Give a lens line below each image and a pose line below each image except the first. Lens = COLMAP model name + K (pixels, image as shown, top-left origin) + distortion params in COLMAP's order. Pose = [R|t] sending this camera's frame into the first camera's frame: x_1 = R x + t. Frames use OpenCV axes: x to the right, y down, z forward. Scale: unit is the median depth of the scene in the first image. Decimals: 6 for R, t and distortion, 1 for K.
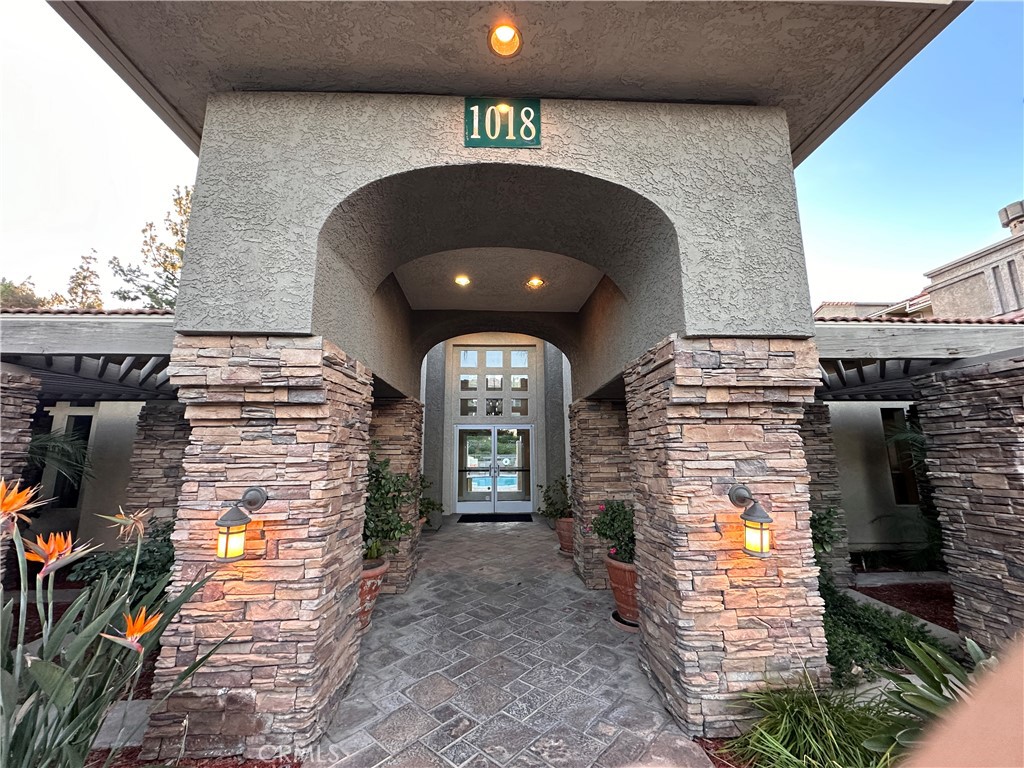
lens RADIAL K [[408.2, 0, 512.0], [0, 408.2, 384.0], [0, 0, 1]] dist [-0.001778, 0.000329]
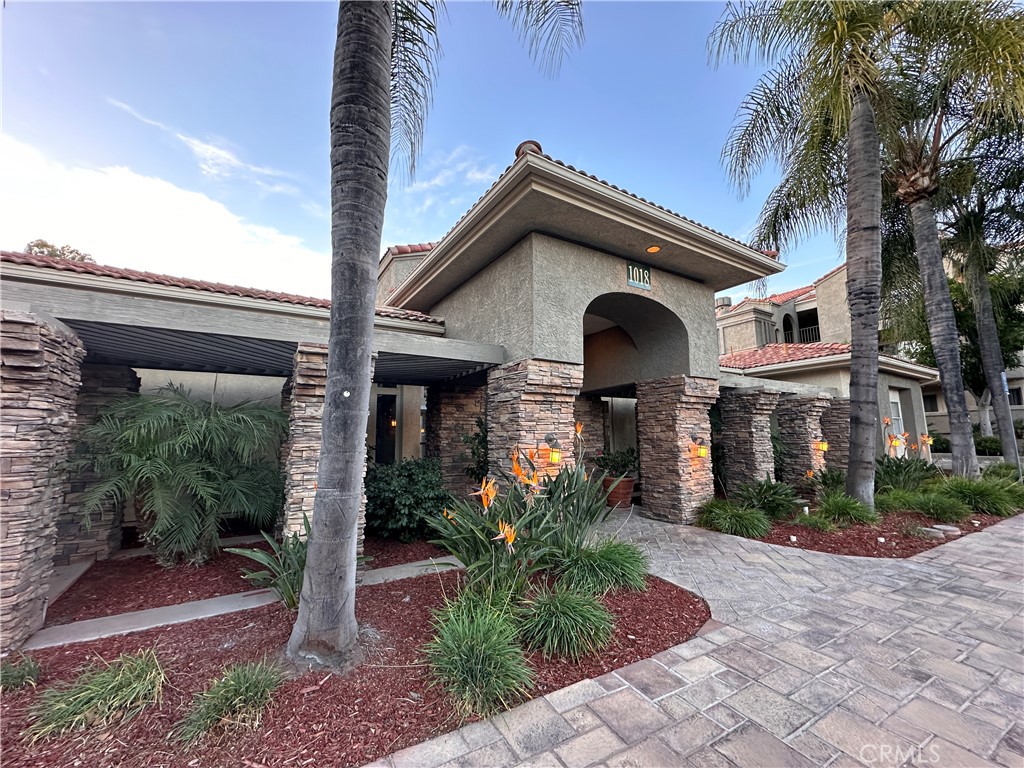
lens RADIAL K [[408.2, 0, 512.0], [0, 408.2, 384.0], [0, 0, 1]] dist [-0.001778, 0.000329]
pose [[0.871590, 0.061416, 0.486373, -1.763976], [-0.080013, 0.996640, 0.017537, -0.022441], [-0.483662, -0.054201, 0.873575, -0.703668]]
